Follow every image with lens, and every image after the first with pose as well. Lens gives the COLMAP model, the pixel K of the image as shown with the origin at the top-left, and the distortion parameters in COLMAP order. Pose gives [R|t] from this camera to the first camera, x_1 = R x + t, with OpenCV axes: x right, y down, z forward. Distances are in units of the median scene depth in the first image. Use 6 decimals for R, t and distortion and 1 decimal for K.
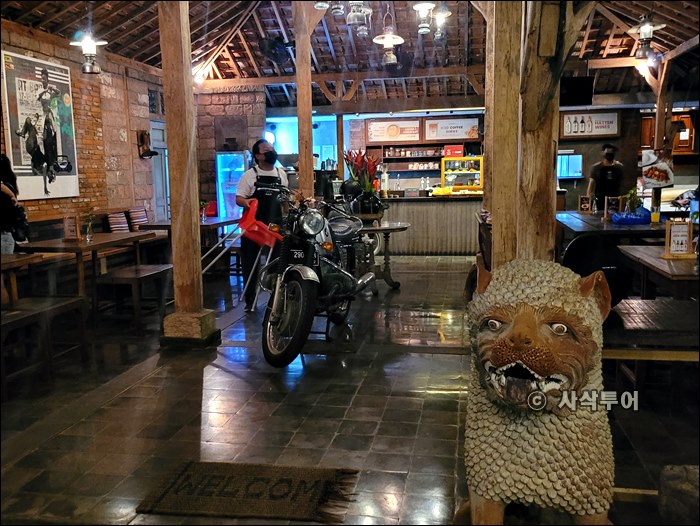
lens RADIAL K [[685.6, 0, 336.2], [0, 685.6, 292.4], [0, 0, 1]] dist [0.016014, -0.000518]
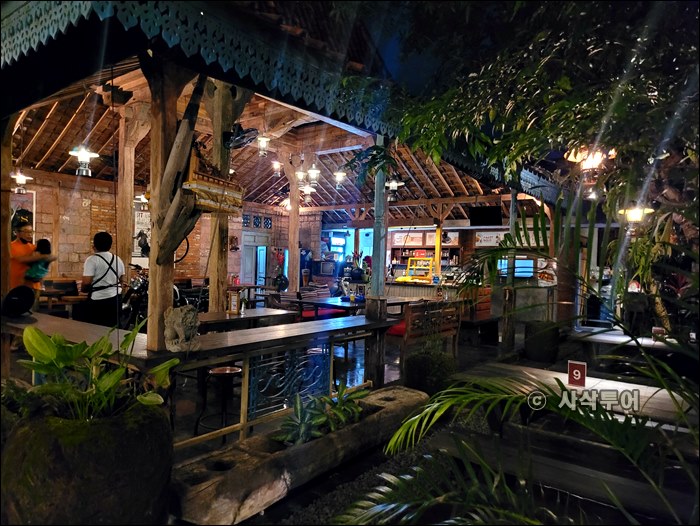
lens RADIAL K [[500.3, 0, 351.8], [0, 500.3, 276.7], [0, 0, 1]] dist [0.009261, 0.000502]
pose [[0.896583, 0.058651, -0.438975, 0.534616], [-0.120198, 0.986214, -0.113732, -0.012669], [0.426252, 0.154734, 0.891272, -0.038216]]
